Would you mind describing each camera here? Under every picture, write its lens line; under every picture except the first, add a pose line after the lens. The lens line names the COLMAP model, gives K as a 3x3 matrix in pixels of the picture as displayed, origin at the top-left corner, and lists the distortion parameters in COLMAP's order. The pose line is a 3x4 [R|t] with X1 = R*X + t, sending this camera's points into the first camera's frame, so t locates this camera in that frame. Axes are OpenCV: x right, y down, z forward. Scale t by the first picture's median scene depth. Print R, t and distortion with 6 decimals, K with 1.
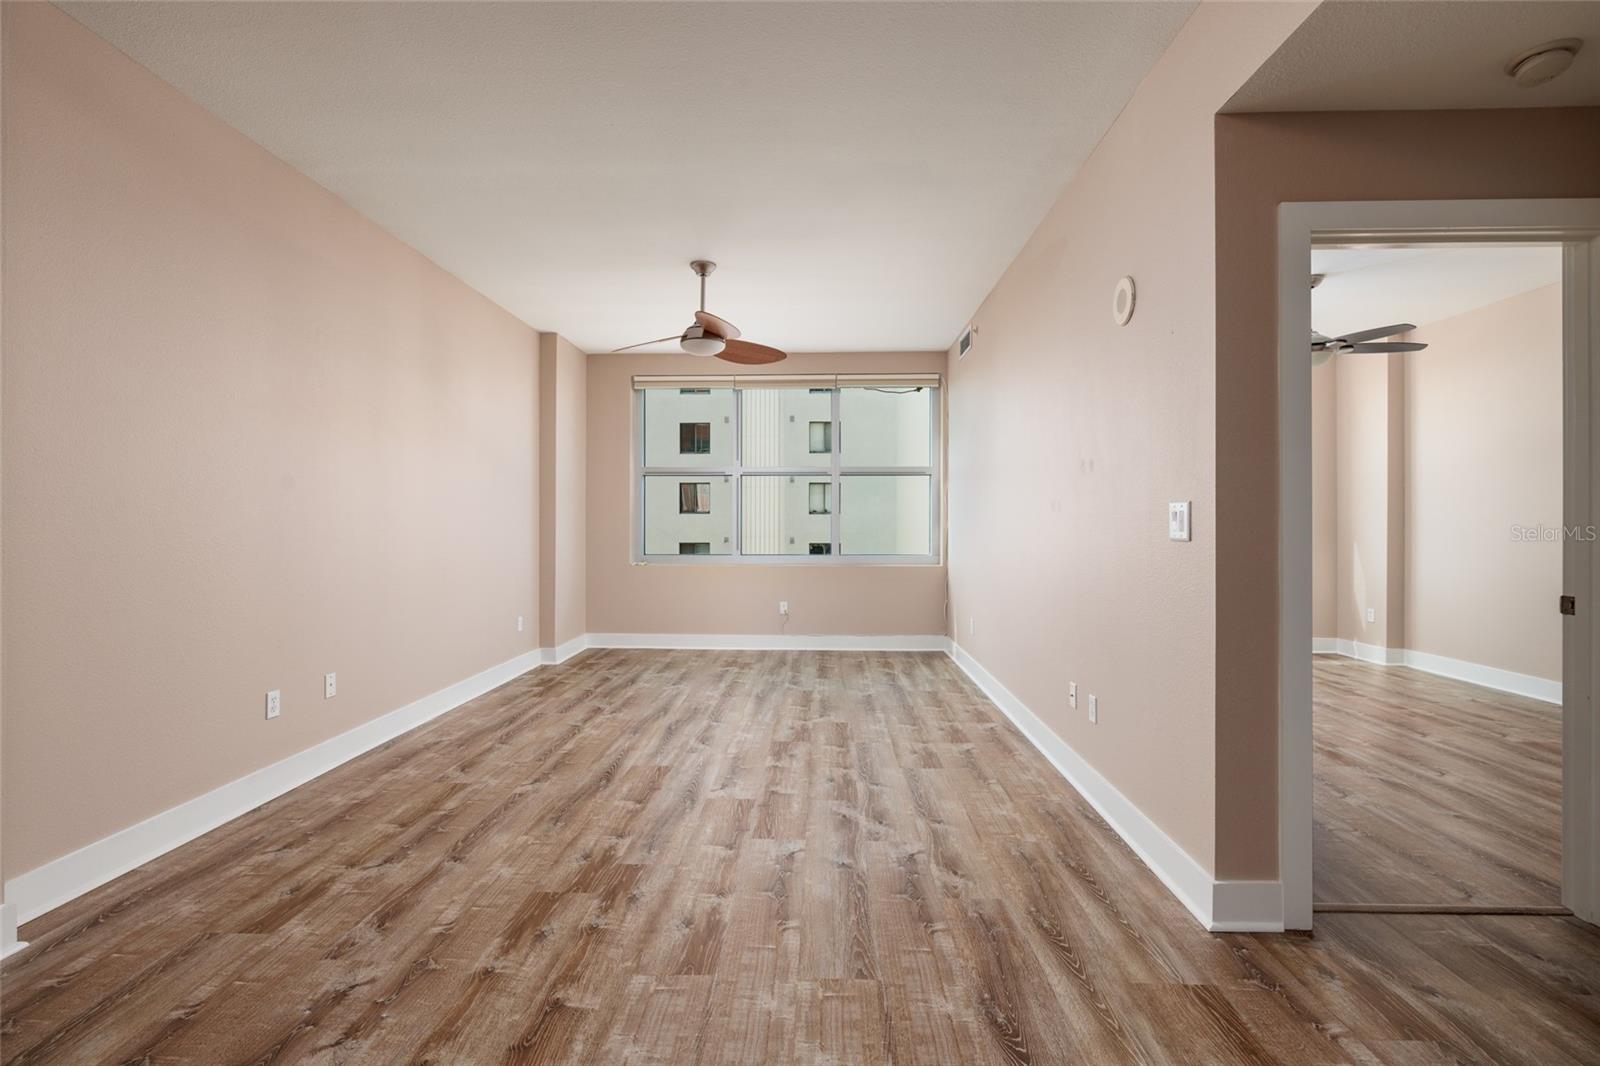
lens RADIAL K [[711.9, 0, 800.8], [0, 711.9, 521.5], [0, 0, 1]] dist [-0.006399, 0.000620]
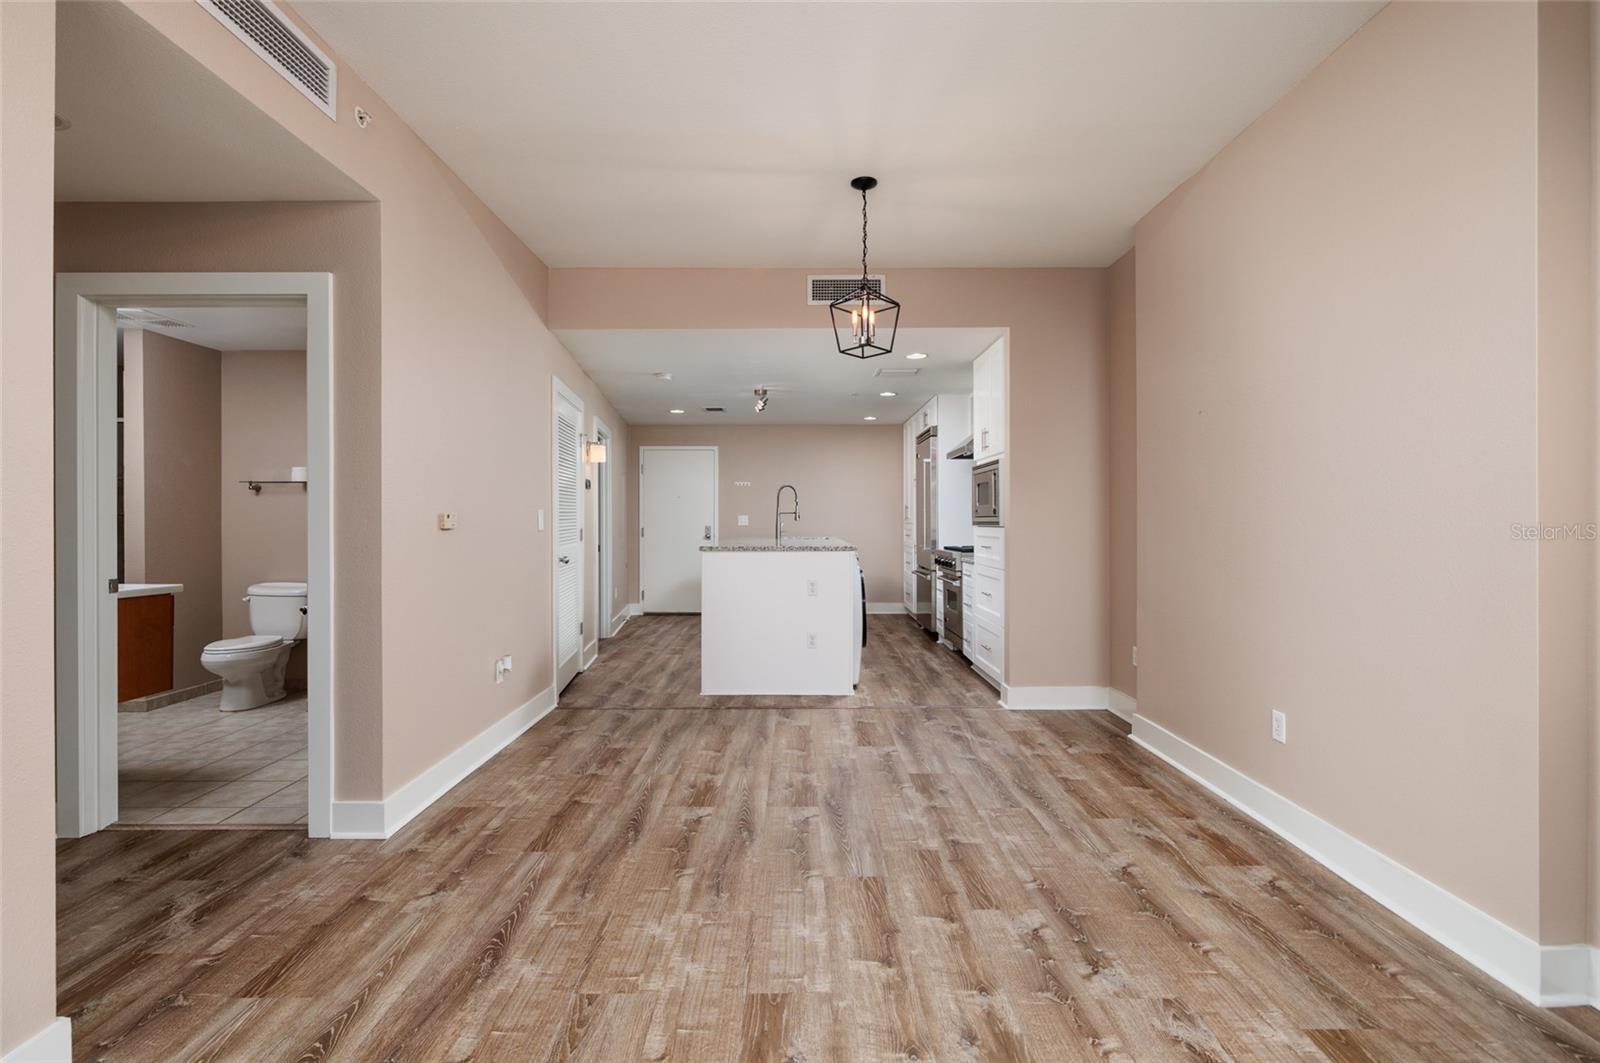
lens RADIAL K [[711.9, 0, 800.8], [0, 711.9, 520.0], [0, 0, 1]] dist [-0.006399, 0.000620]
pose [[-0.999293, -0.000206, -0.037590, -0.159971], [-0.000074, 0.999994, -0.003518, 0.001733], [0.037590, -0.003513, -0.999287, 1.977688]]
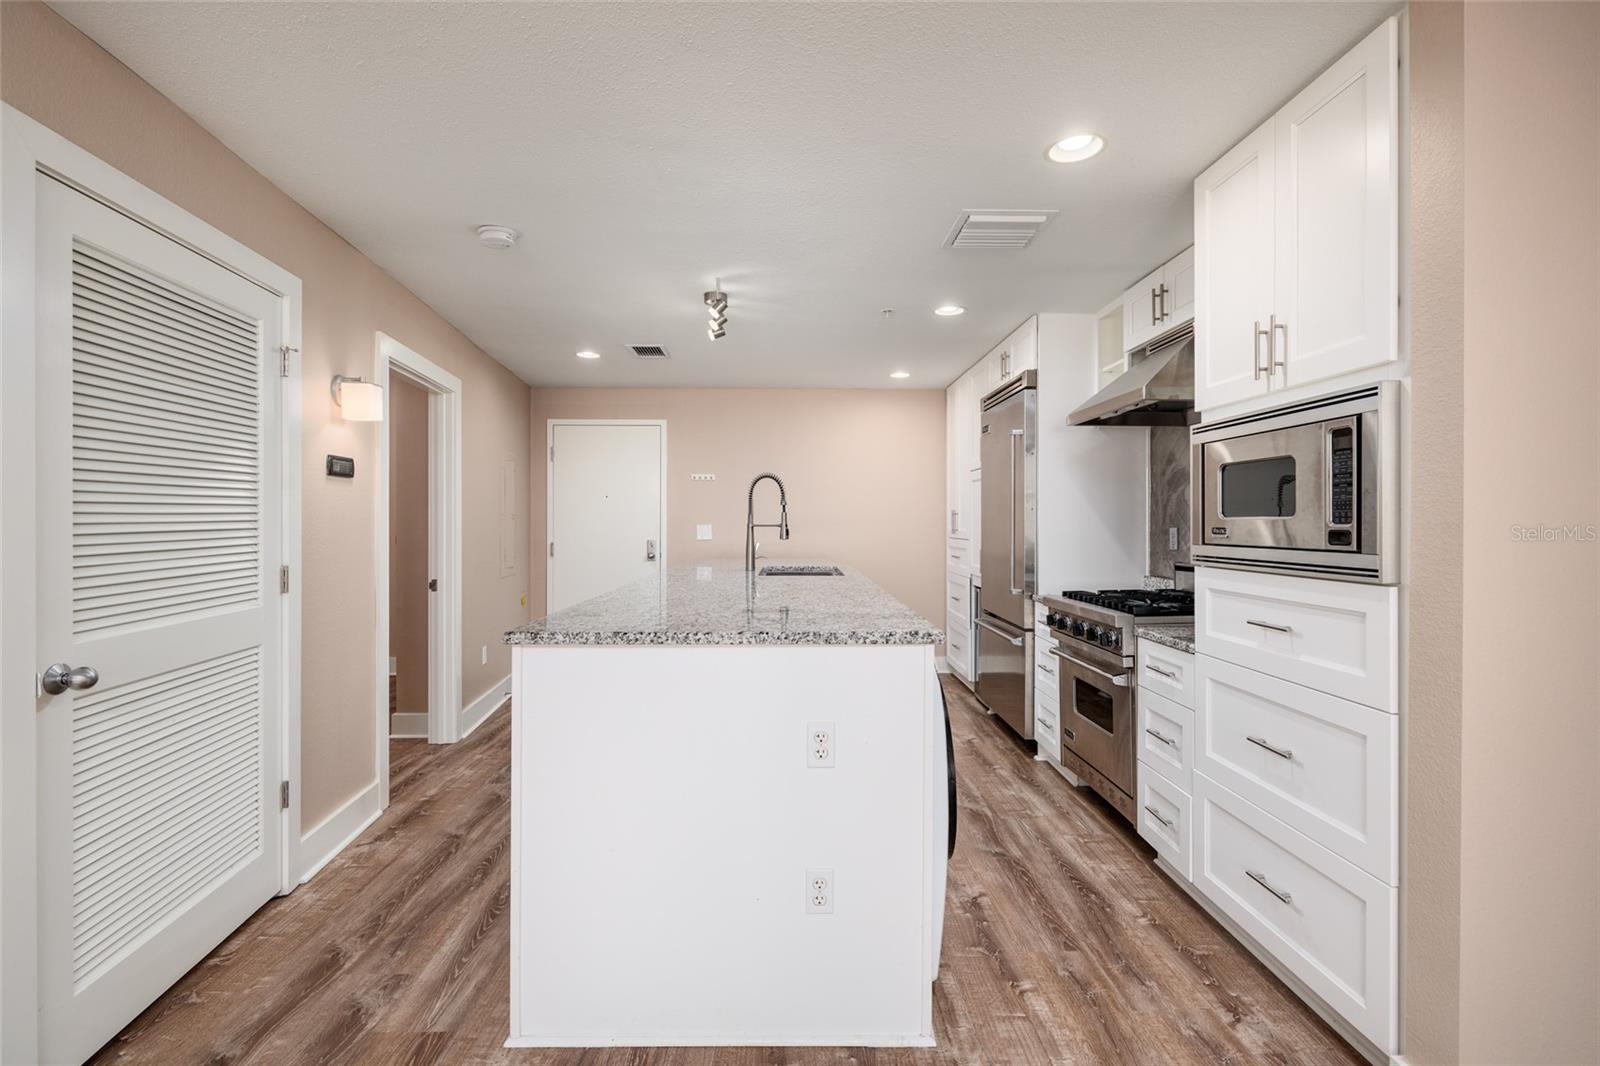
lens RADIAL K [[711.9, 0, 800.8], [0, 711.9, 521.5], [0, 0, 1]] dist [-0.006399, 0.000620]
pose [[-0.998842, -0.004355, -0.047913, -0.232251], [-0.004187, 0.999985, -0.003602, -0.052587], [0.047928, -0.003397, -0.998845, 0.264767]]
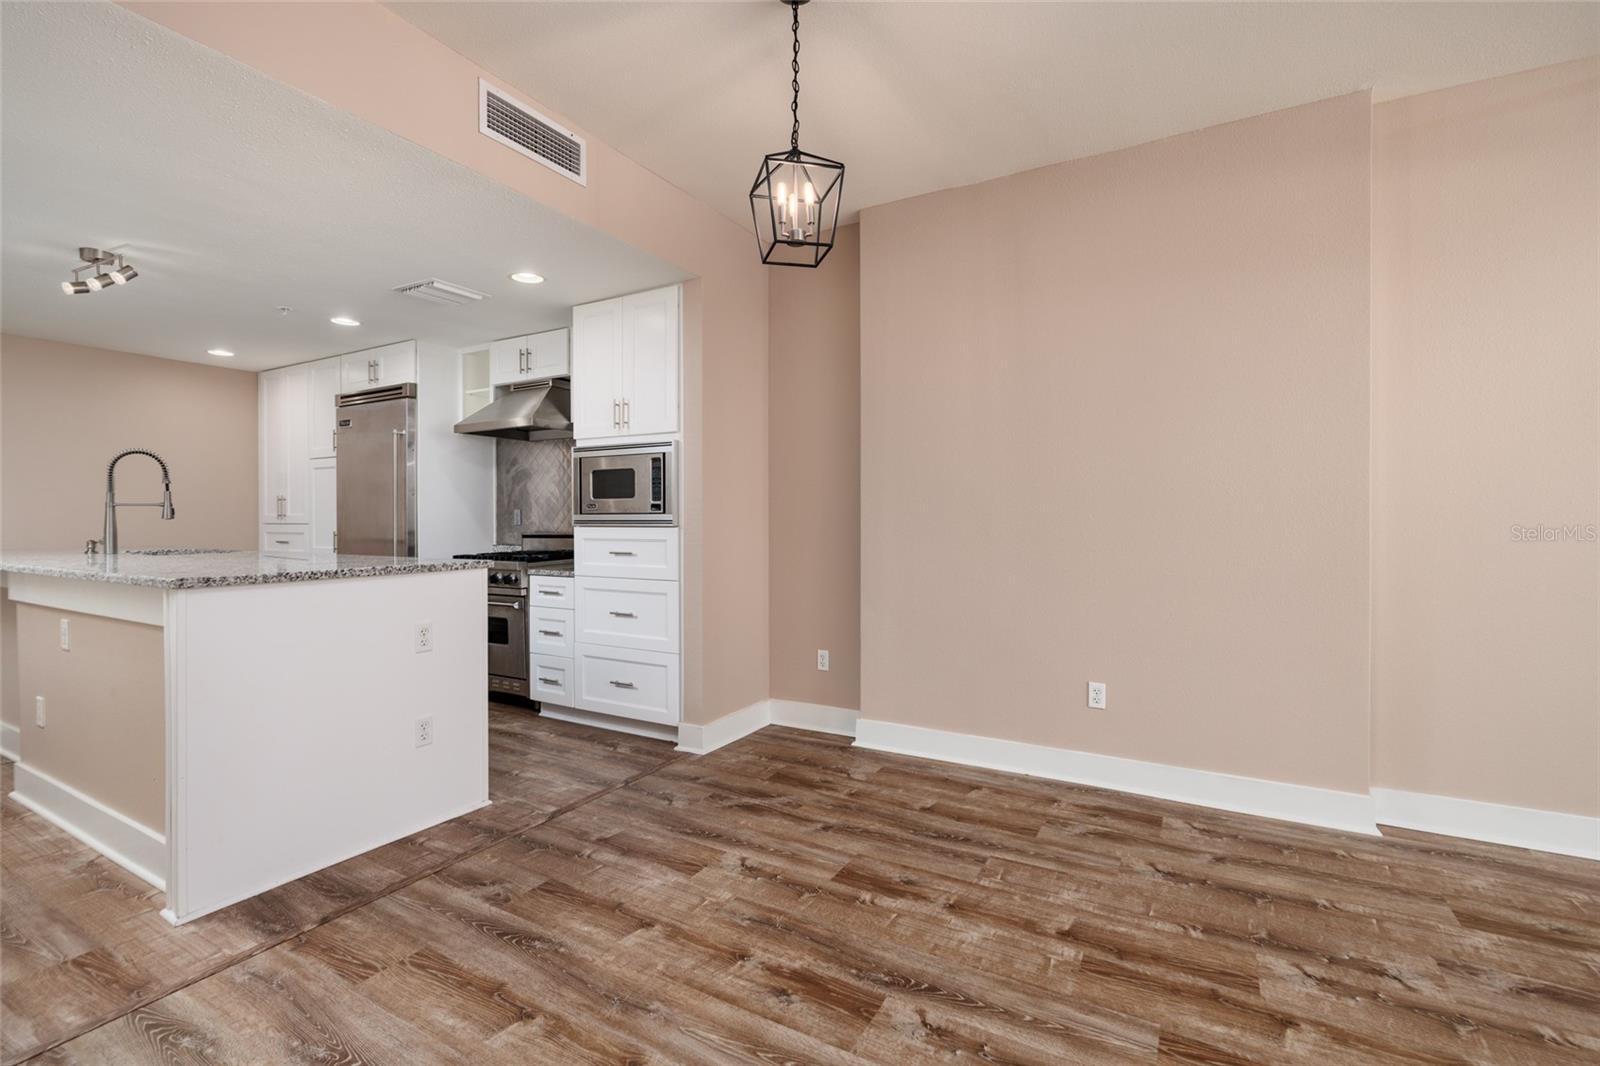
lens RADIAL K [[711.9, 0, 800.8], [0, 711.9, 521.5], [0, 0, 1]] dist [-0.006399, 0.000620]
pose [[-0.472668, 0.002307, -0.881238, 0.640274], [0.003152, 0.999995, 0.000927, 0.002903], [0.881235, -0.002340, -0.472673, 0.715504]]
